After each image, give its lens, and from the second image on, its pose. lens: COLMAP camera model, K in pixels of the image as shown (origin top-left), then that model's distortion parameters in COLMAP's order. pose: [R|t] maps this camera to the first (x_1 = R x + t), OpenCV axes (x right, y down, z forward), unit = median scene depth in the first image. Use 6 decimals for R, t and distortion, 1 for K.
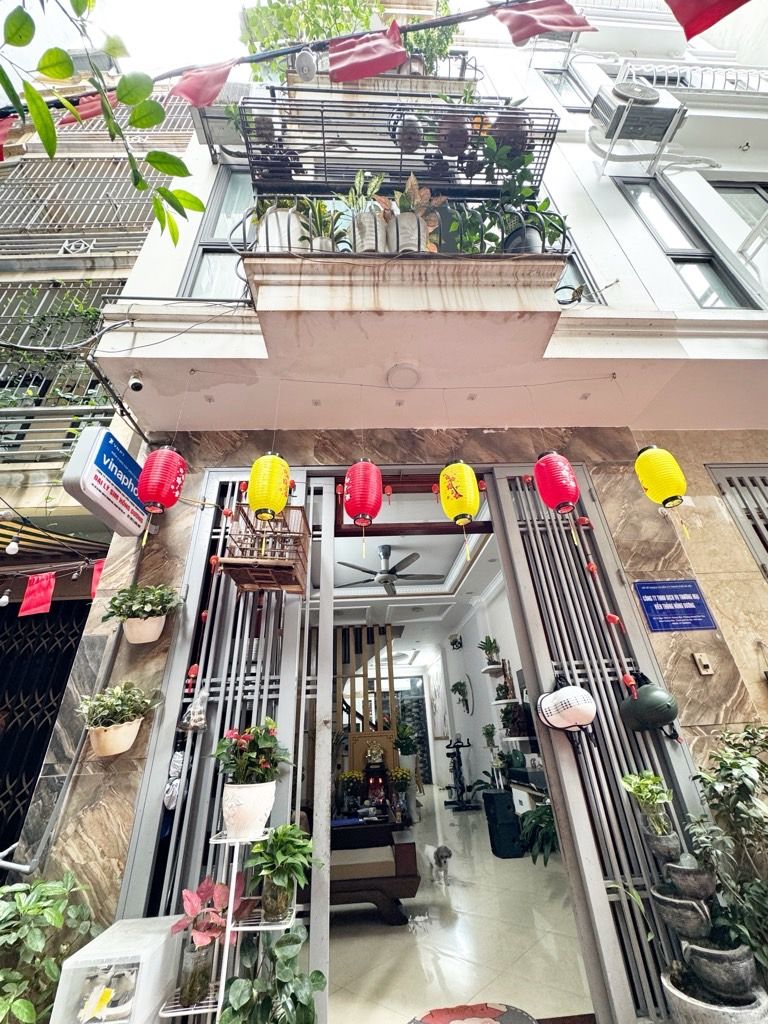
lens RADIAL K [[406.9, 0, 388.7], [0, 406.9, 511.2], [0, 0, 1]] dist [0.000651, 0.000109]
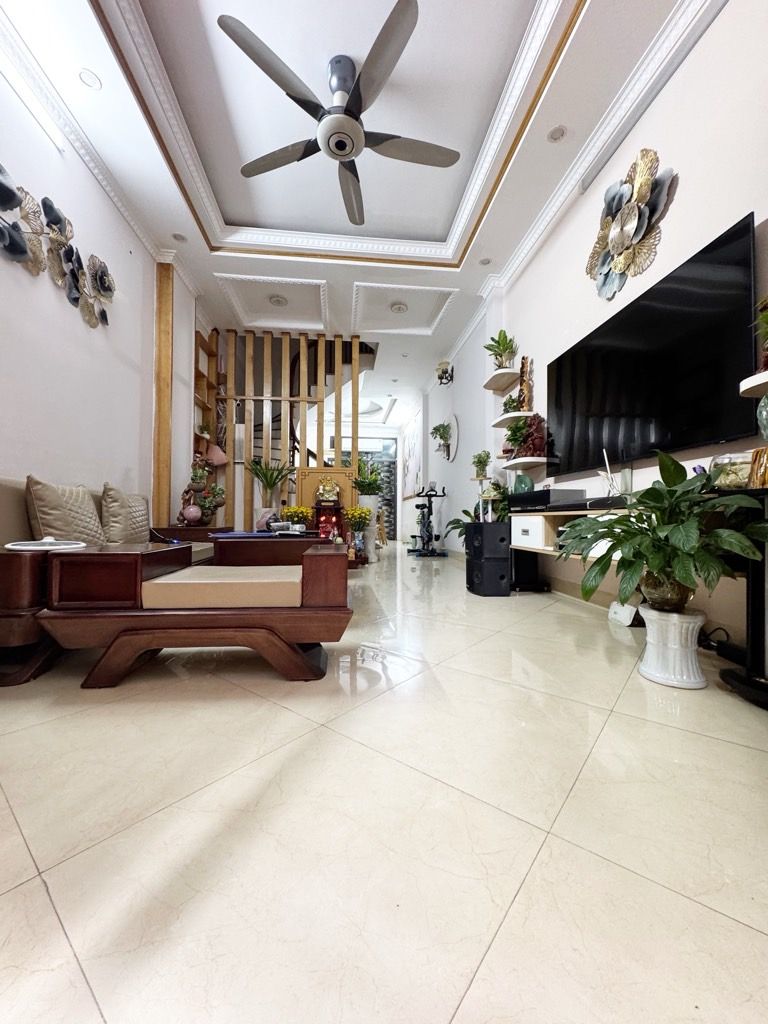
lens RADIAL K [[406.9, 0, 388.7], [0, 406.9, 511.2], [0, 0, 1]] dist [0.000651, 0.000109]
pose [[0.996066, 0.062105, 0.063213, 0.031554], [-0.084609, 0.878584, 0.470033, 0.214579], [-0.026347, -0.473532, 0.880382, 0.238761]]
